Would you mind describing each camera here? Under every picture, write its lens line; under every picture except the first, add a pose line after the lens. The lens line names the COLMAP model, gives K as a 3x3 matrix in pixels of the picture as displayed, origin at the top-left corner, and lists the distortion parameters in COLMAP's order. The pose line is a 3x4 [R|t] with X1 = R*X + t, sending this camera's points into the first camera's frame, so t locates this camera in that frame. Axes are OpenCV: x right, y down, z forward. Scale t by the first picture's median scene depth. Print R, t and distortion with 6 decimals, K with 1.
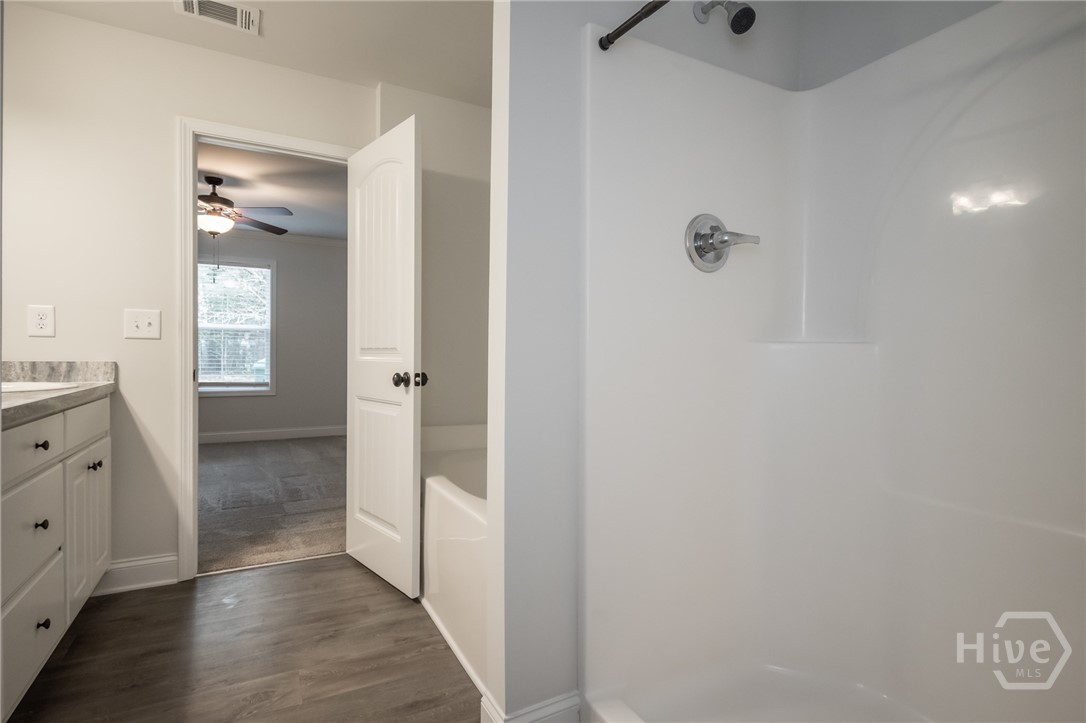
lens RADIAL K [[544.7, 0, 548.4], [0, 544.7, 363.4], [0, 0, 1]] dist [0.005100, -0.000860]
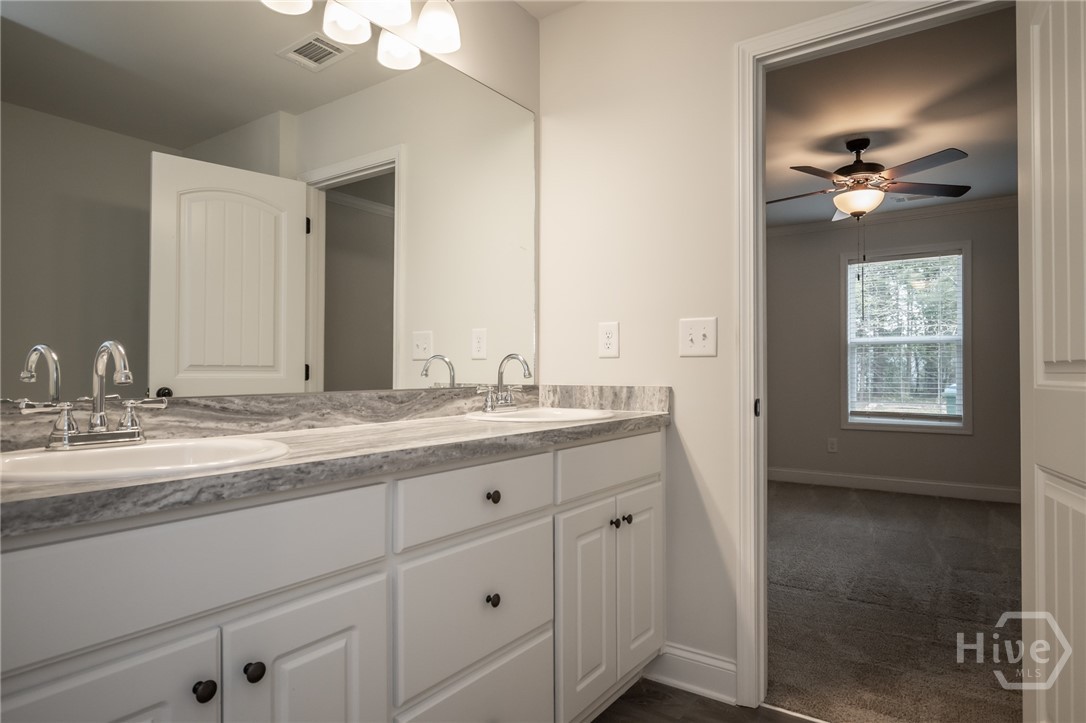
lens RADIAL K [[636.2, 0, 541.0], [0, 636.2, 364.4], [0, 0, 1]] dist [0.005274, 0.000999]
pose [[0.445026, -0.022798, -0.895227, -0.053691], [-0.007970, 0.999535, -0.029416, -0.006676], [0.895482, 0.020226, 0.444638, 0.415042]]
